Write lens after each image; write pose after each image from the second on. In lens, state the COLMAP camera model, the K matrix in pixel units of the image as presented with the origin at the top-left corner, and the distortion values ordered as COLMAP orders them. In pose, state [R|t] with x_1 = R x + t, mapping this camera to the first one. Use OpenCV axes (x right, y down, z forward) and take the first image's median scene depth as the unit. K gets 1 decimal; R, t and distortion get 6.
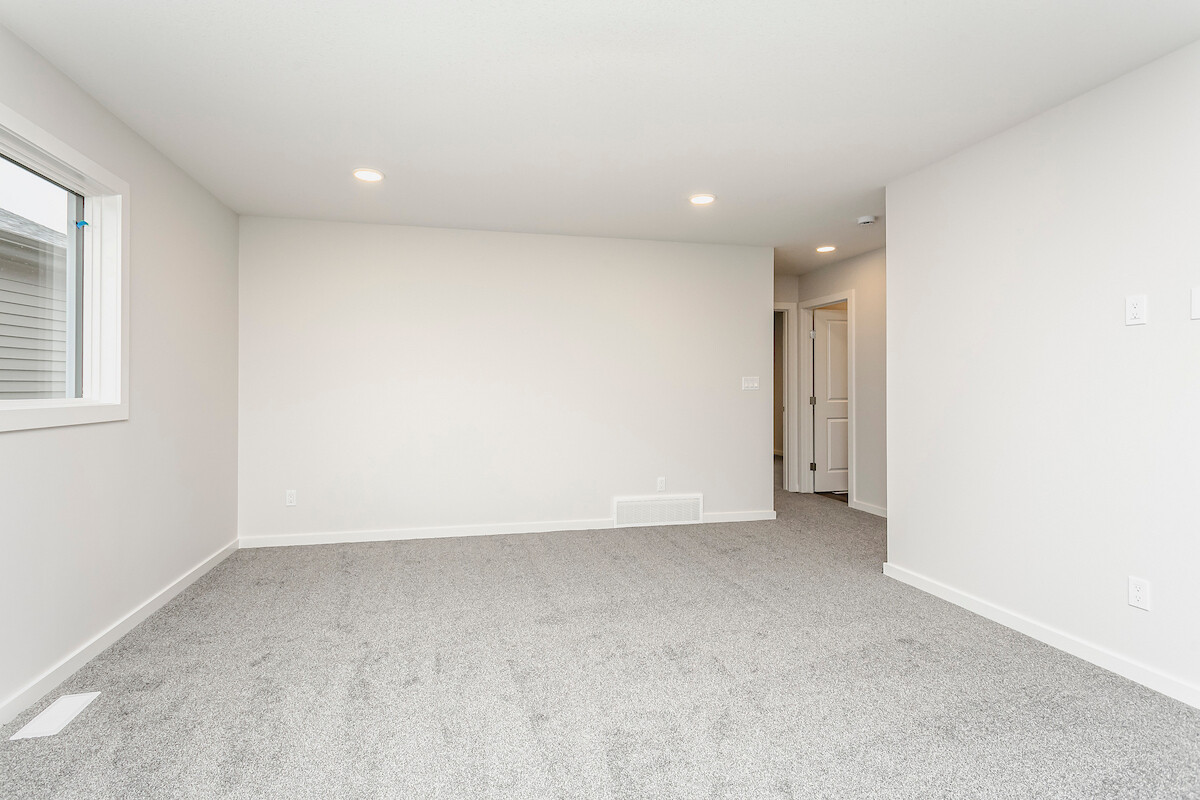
lens RADIAL K [[584.0, 0, 600.0], [0, 584.0, 383.4], [0, 0, 1]] dist [-0.000308, -0.000154]
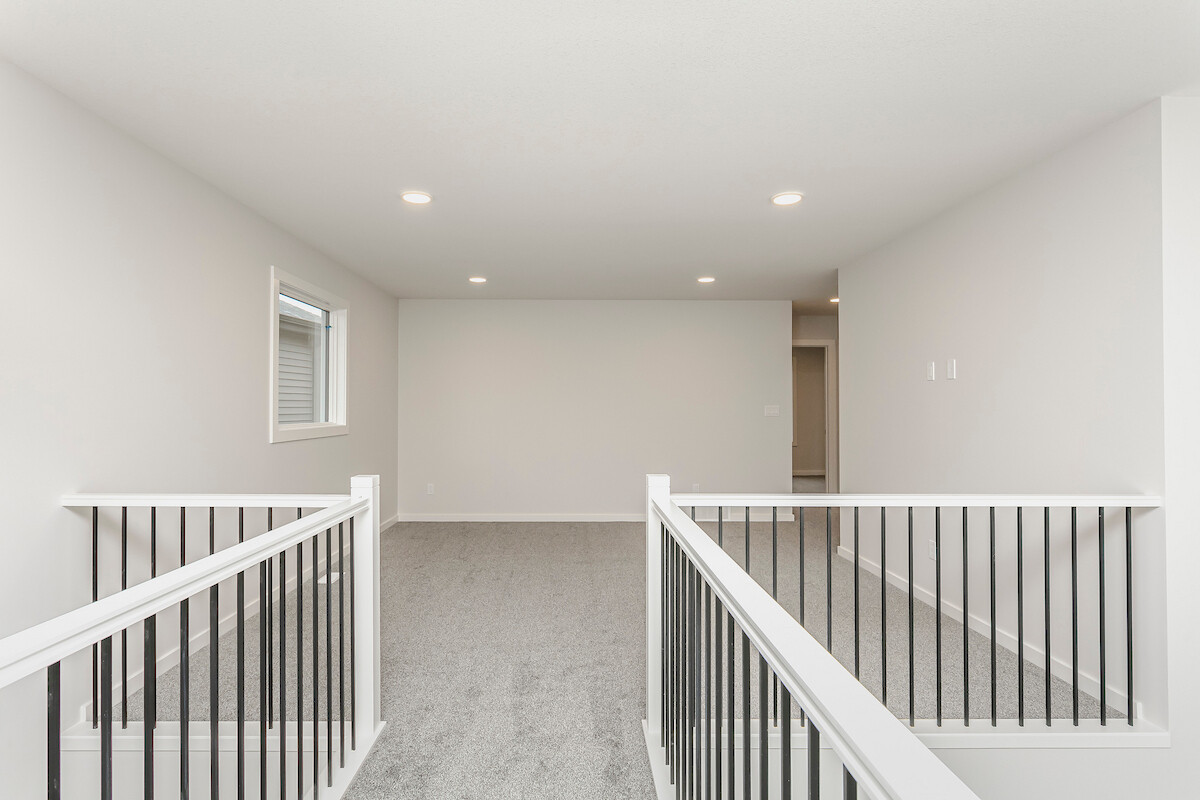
lens RADIAL K [[614.5, 0, 600.0], [0, 614.5, 400.0], [0, 0, 1]] dist [0.017524, 0.000027]
pose [[0.978867, -0.002318, -0.204483, 0.219872], [0.001061, 0.999980, -0.006255, -0.019168], [0.204493, 0.005906, 0.978850, -0.461031]]
